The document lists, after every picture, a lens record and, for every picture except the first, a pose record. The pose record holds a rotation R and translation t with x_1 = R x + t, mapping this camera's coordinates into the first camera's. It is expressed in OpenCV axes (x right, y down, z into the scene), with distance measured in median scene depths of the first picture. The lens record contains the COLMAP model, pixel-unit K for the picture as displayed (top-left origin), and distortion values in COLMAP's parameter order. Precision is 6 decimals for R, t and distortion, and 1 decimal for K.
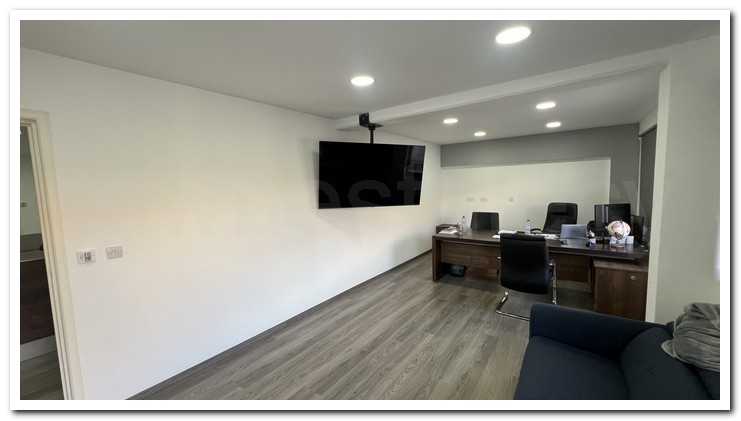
lens RADIAL K [[279.9, 0, 368.5], [0, 279.9, 210.0], [0, 0, 1]] dist [-0.001701, 0.000358]
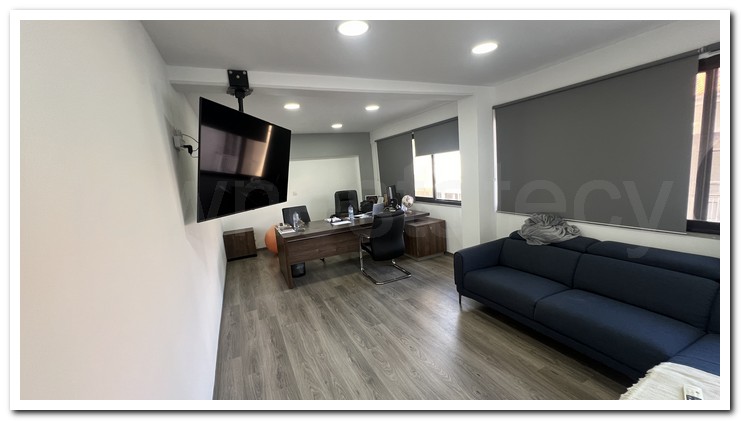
lens RADIAL K [[279.9, 0, 368.5], [0, 279.9, 210.0], [0, 0, 1]] dist [-0.001701, 0.000358]
pose [[0.470789, -0.132223, 0.872281, -0.488250], [0.147869, 0.986545, 0.069735, -0.017054], [-0.869766, 0.096152, 0.484006, 0.437328]]
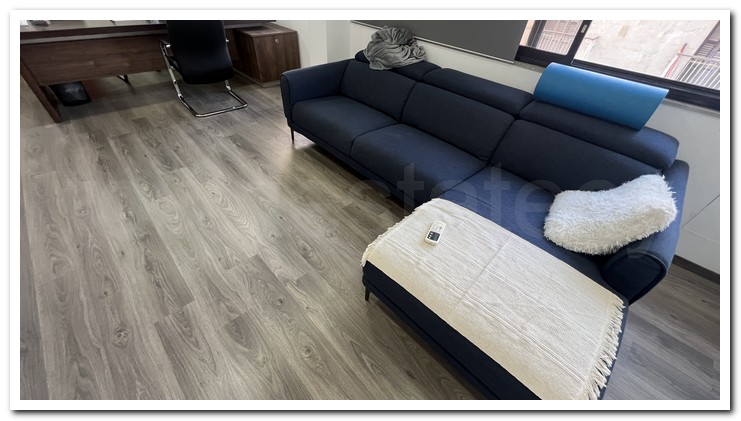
lens RADIAL K [[279.9, 0, 368.5], [0, 279.9, 210.0], [0, 0, 1]] dist [-0.001701, 0.000358]
pose [[0.169938, -0.623383, 0.763226, -0.288660], [0.024074, 0.776886, 0.629180, 0.051108], [-0.985161, -0.088548, 0.147030, 0.308457]]
